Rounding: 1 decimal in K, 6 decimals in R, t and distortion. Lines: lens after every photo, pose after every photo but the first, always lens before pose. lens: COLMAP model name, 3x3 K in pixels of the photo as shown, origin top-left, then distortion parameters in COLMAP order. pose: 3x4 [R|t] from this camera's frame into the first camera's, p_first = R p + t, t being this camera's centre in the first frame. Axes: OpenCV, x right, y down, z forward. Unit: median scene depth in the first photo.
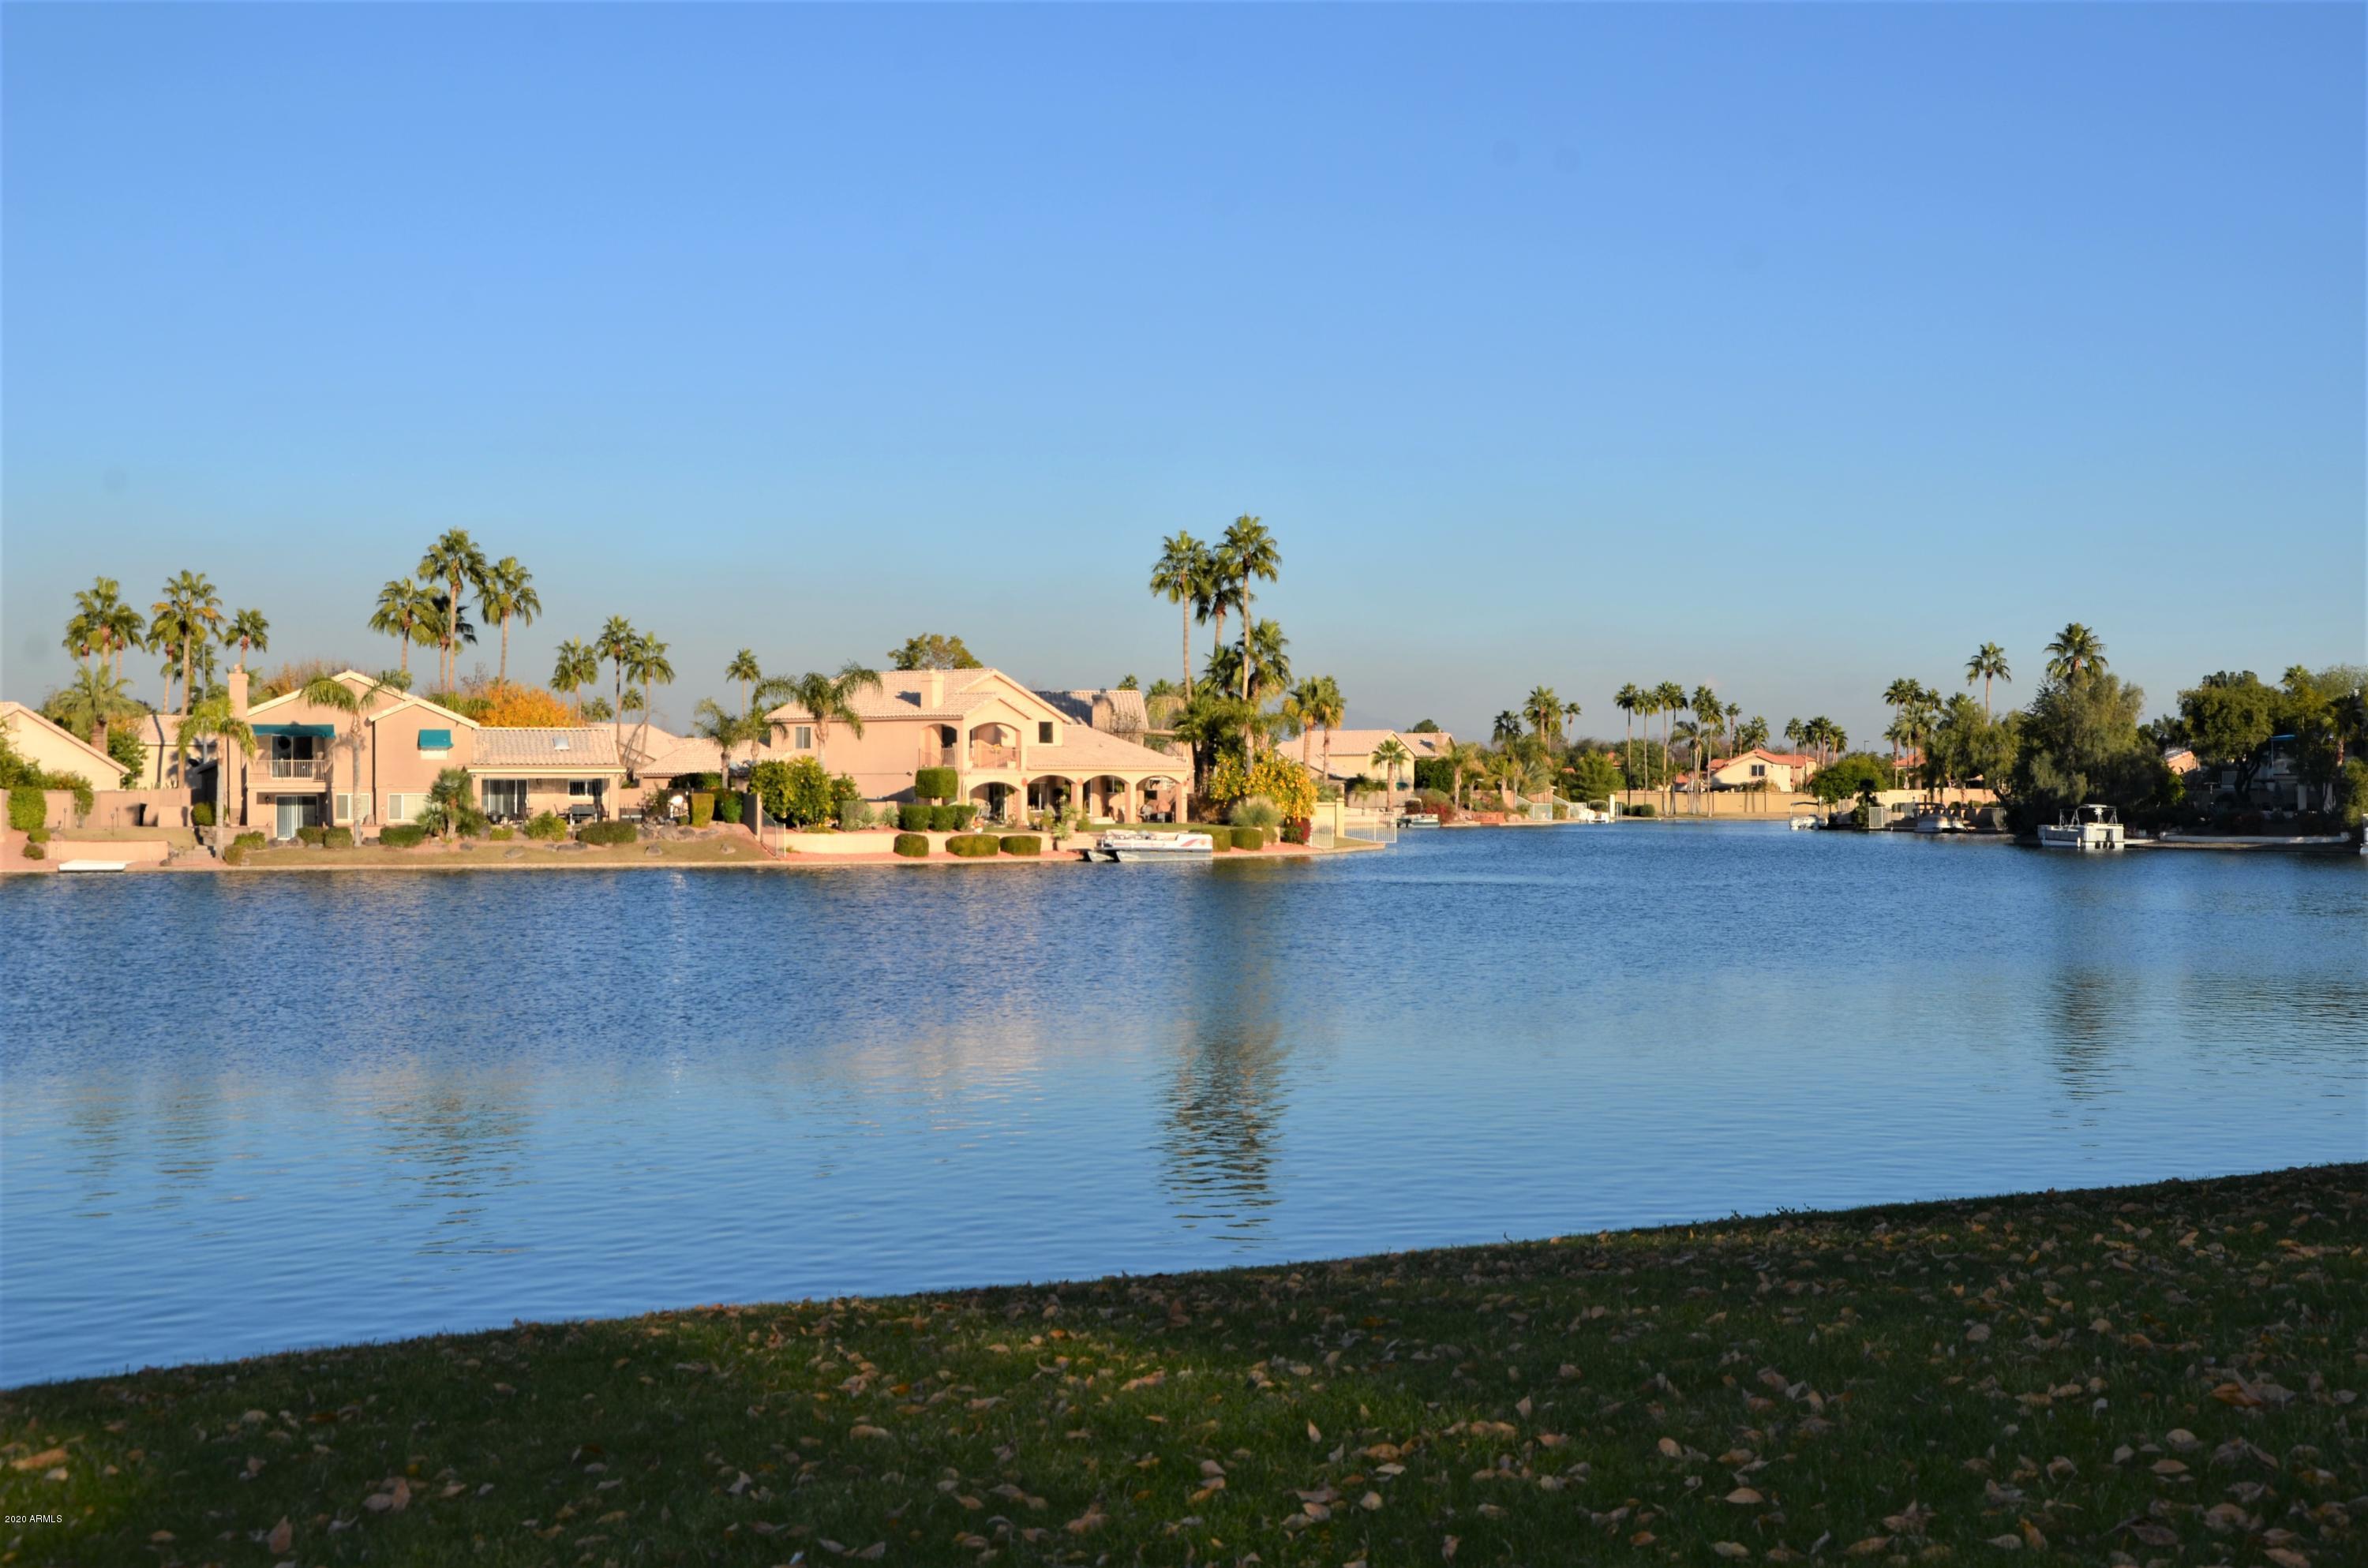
lens RADIAL K [[3313.2, 0, 1183.4], [0, 3313.2, 783.2], [0, 0, 1]] dist [-0.032224, 0.000000]
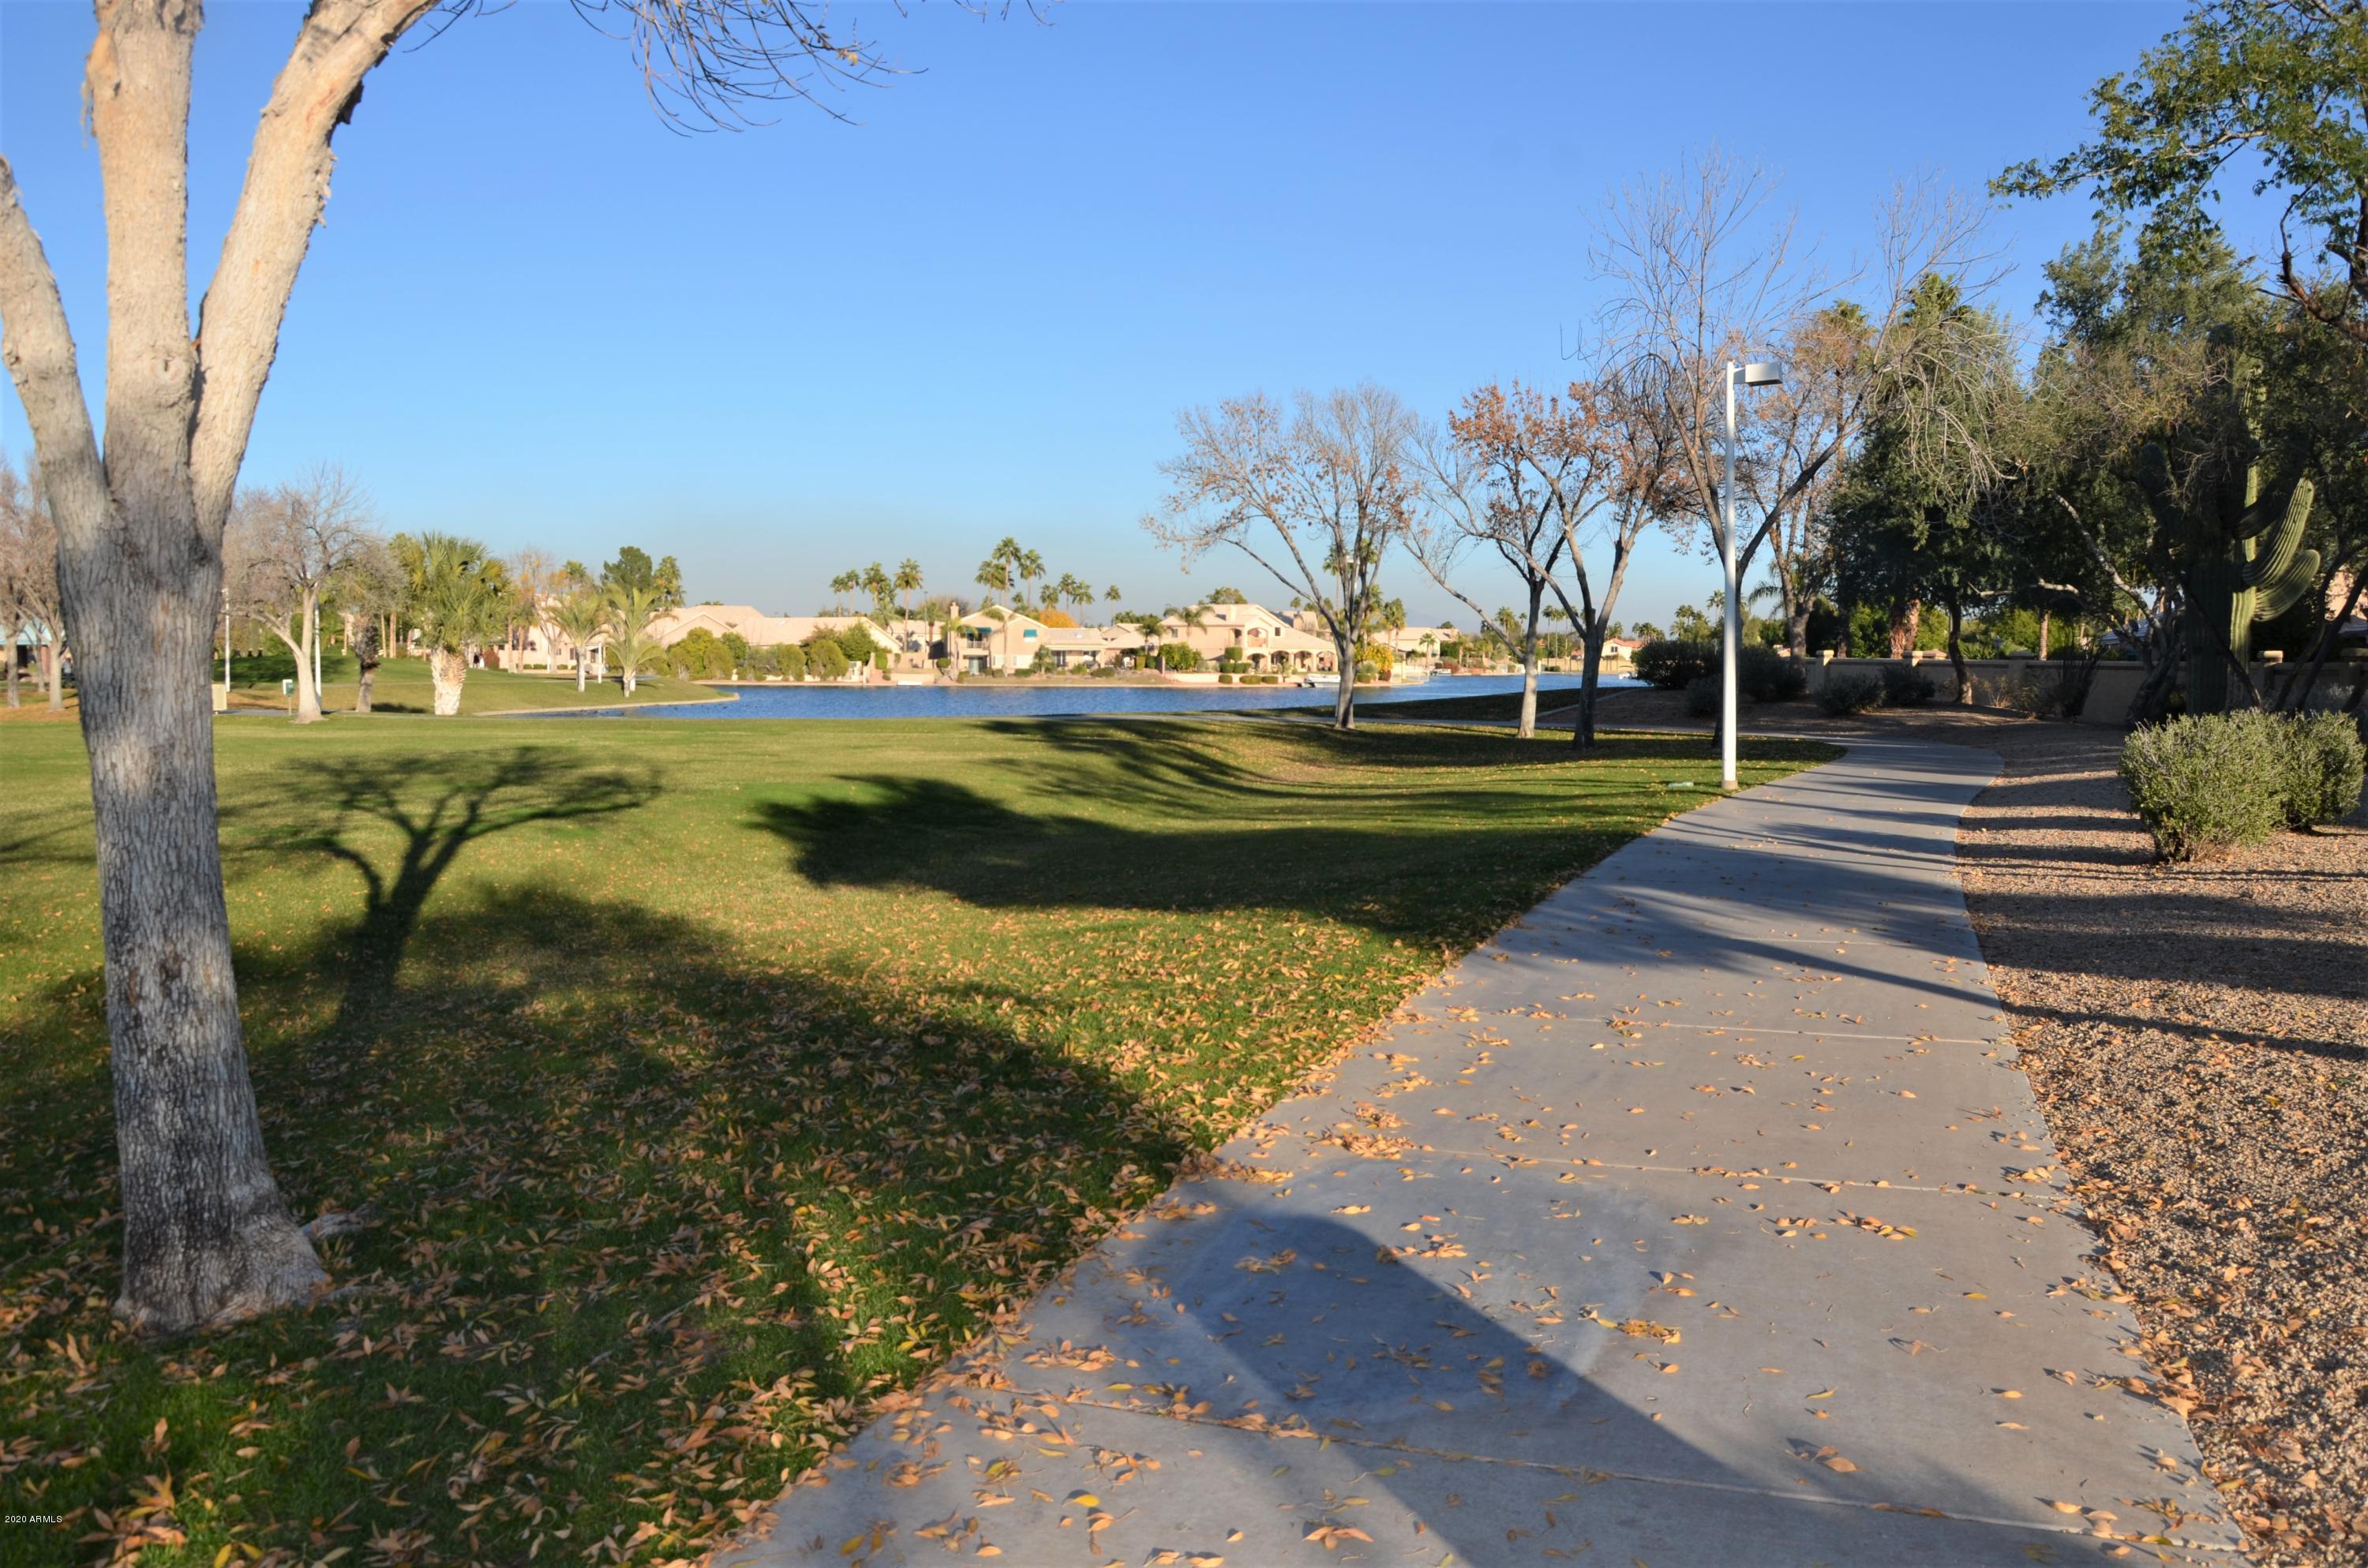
lens RADIAL K [[1809.6, 0, 1182.4], [0, 1809.6, 778.4], [0, 0, 1]] dist [-0.004410, 0.000665]
pose [[0.997282, 0.015039, -0.072124, -0.015243], [-0.009921, 0.997441, 0.070802, -0.001912], [0.073004, -0.069894, 0.994879, -0.279828]]
